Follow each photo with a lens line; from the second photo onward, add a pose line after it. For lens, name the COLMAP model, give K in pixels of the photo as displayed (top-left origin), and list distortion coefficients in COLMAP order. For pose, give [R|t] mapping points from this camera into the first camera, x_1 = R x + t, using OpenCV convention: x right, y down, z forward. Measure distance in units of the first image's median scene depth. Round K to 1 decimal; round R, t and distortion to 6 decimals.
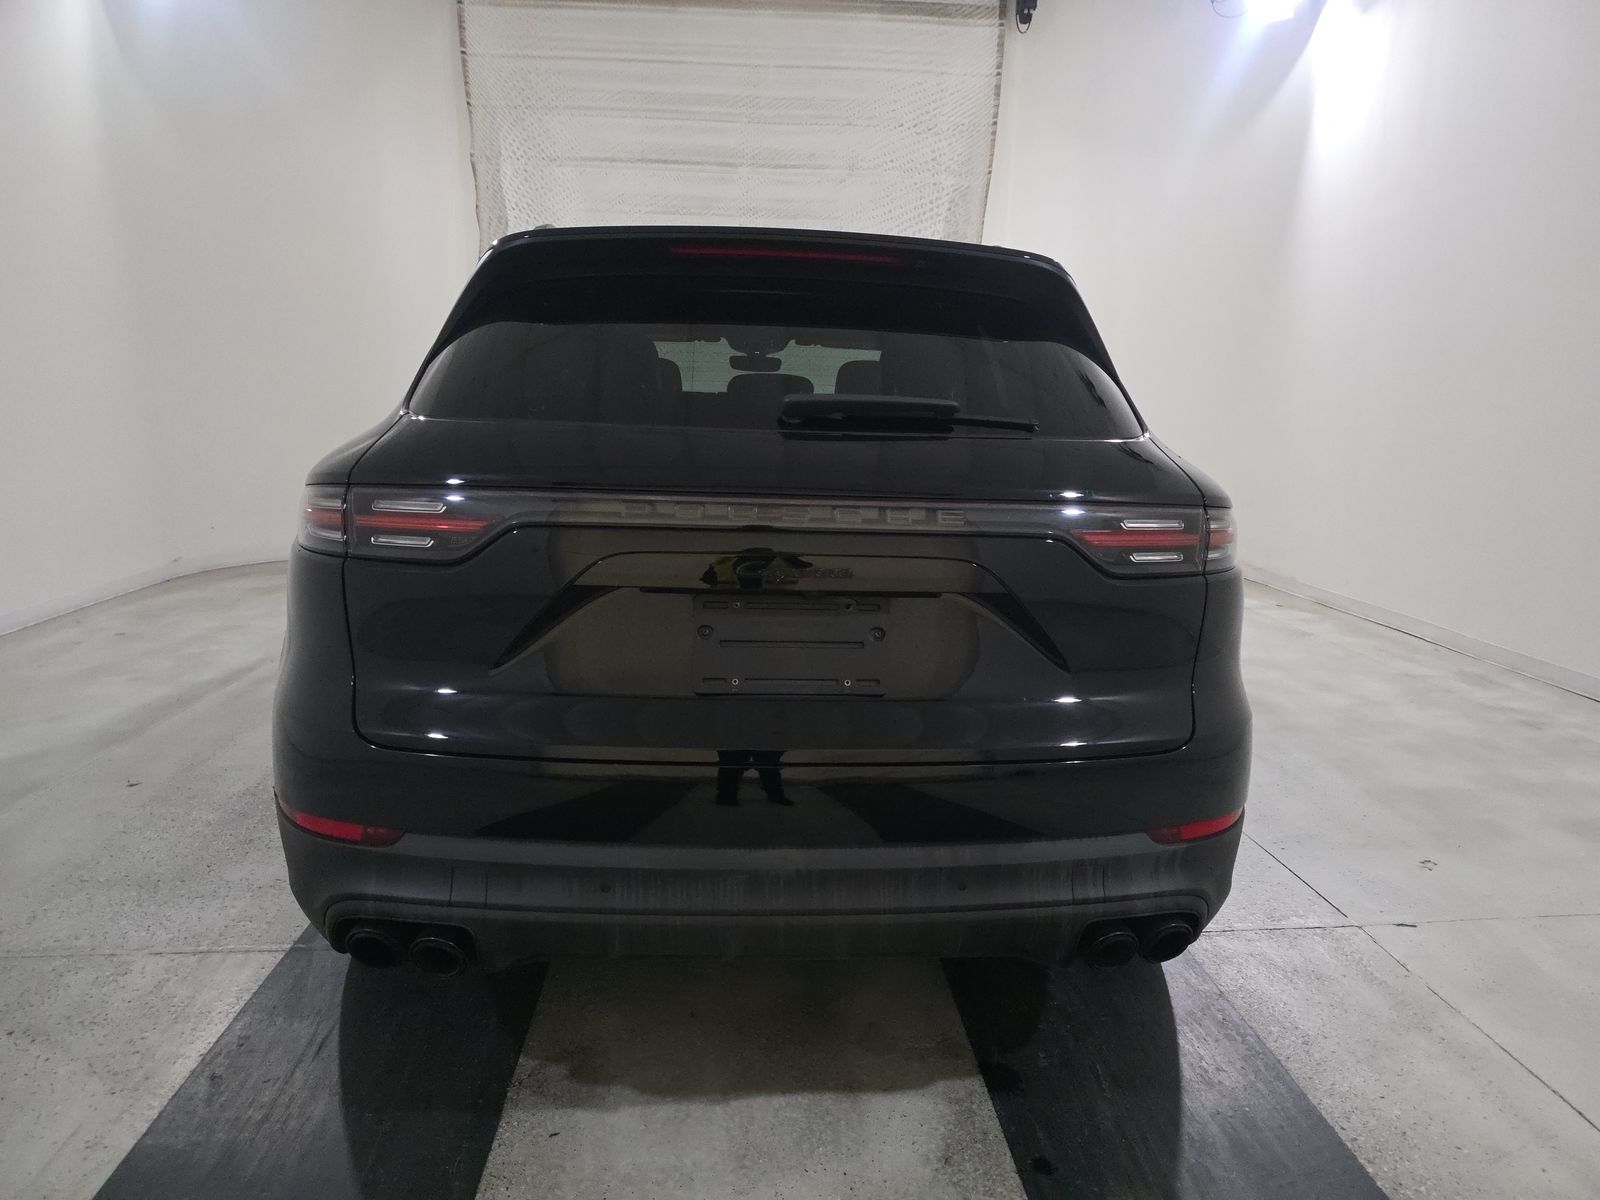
lens RADIAL K [[1040.9, 0, 806.0], [0, 1040.9, 605.3], [0, 0, 1]] dist [0.036198, -0.033188]
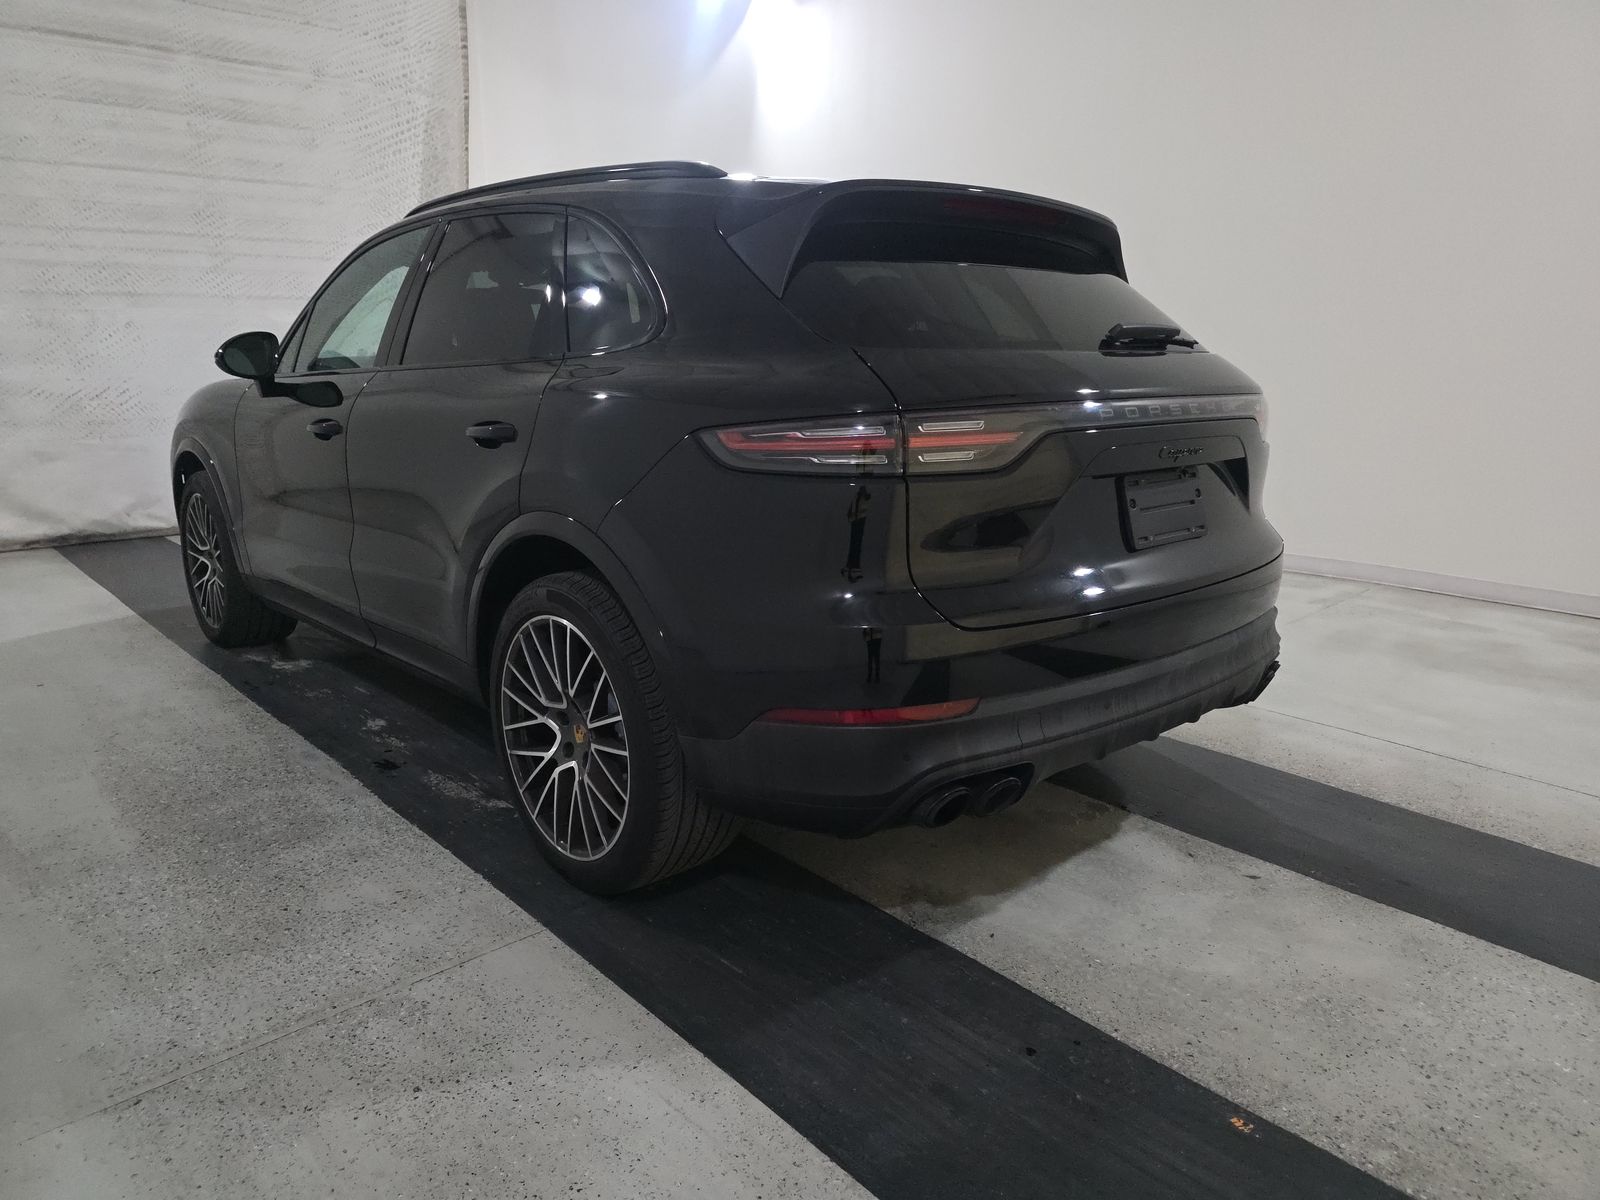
lens RADIAL K [[1040.9, 0, 795.7], [0, 1040.9, 586.4], [0, 0, 1]] dist [0.036198, -0.033188]
pose [[0.788885, -0.156593, 0.594255, -0.976450], [0.129922, 0.987631, 0.087778, -0.033359], [-0.600651, 0.007960, 0.799472, 0.141112]]
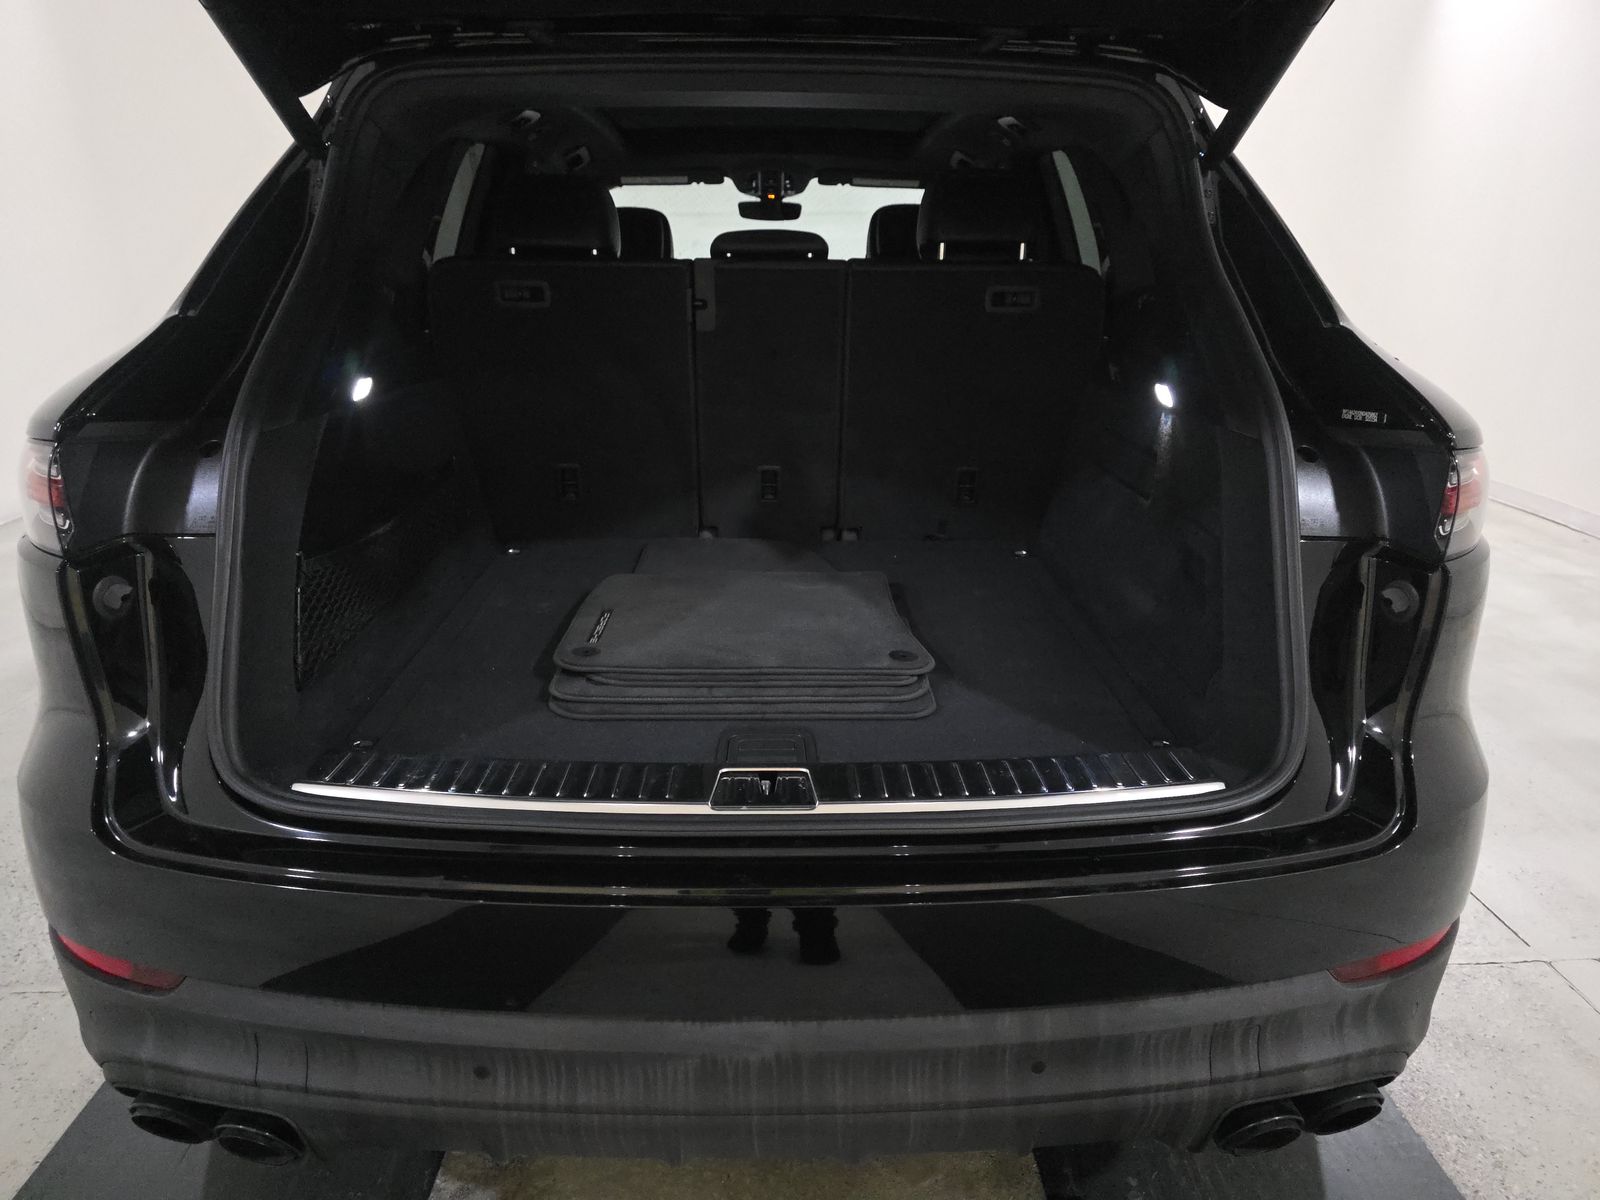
lens RADIAL K [[1040.9, 0, 797.2], [0, 1040.9, 600.4], [0, 0, 1]] dist [0.036198, -0.033188]
pose [[0.998516, -0.005322, -0.054198, 0.030919], [0.012569, 0.990867, 0.134254, -0.081298], [0.052989, -0.134736, 0.989464, 0.315175]]
